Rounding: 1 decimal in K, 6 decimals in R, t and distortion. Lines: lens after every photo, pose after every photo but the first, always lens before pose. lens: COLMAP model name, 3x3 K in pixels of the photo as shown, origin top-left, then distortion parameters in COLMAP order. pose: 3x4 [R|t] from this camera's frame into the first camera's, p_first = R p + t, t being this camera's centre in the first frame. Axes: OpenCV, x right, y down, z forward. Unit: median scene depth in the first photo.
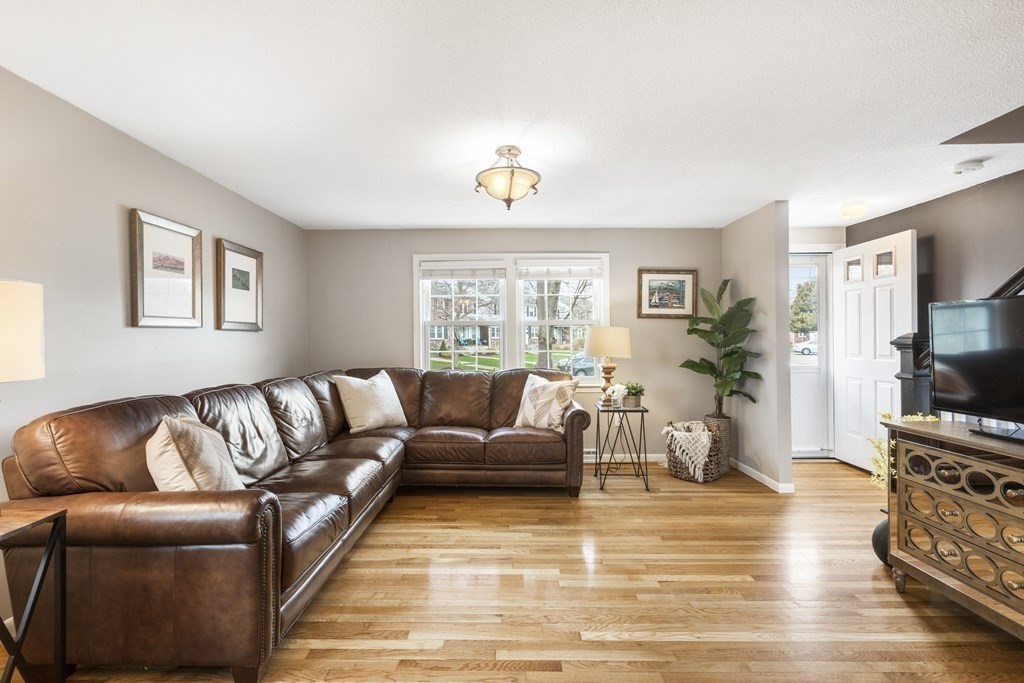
lens RADIAL K [[457.4, 0, 512.0], [0, 457.4, 341.5], [0, 0, 1]] dist [-0.000528, -0.000002]
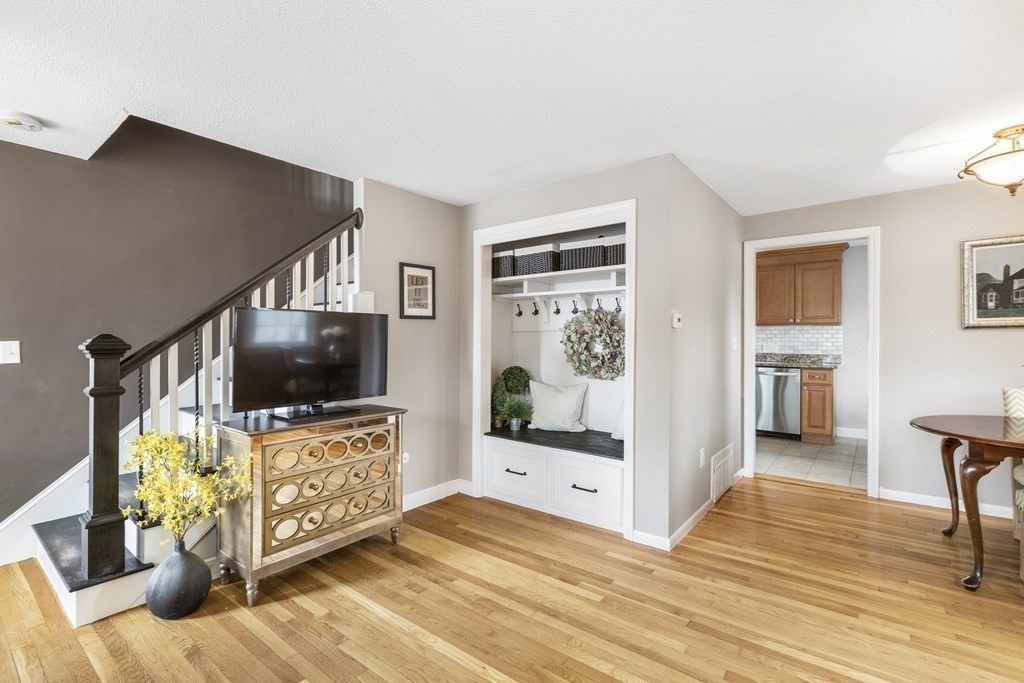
lens RADIAL K [[465.3, 0, 512.0], [0, 465.3, 341.5], [0, 0, 1]] dist [-0.002142, -0.000068]
pose [[-0.786369, 0.002288, 0.617752, -0.225718], [-0.002453, 0.999974, -0.006827, -0.005800], [-0.617752, -0.006884, -0.786343, 1.701997]]
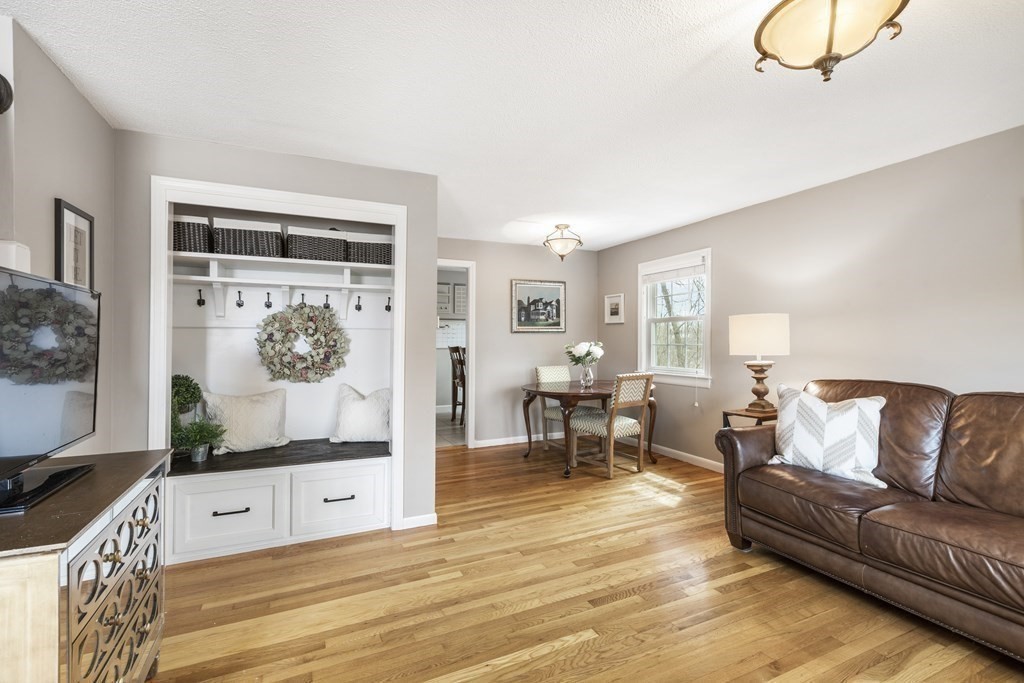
lens RADIAL K [[457.4, 0, 512.0], [0, 457.4, 341.5], [0, 0, 1]] dist [-0.000528, -0.000002]
pose [[-0.908037, 0.006801, -0.418835, 0.741861], [0.010178, 0.999931, -0.005830, 0.001178], [0.418767, -0.009556, -0.908043, 1.857559]]
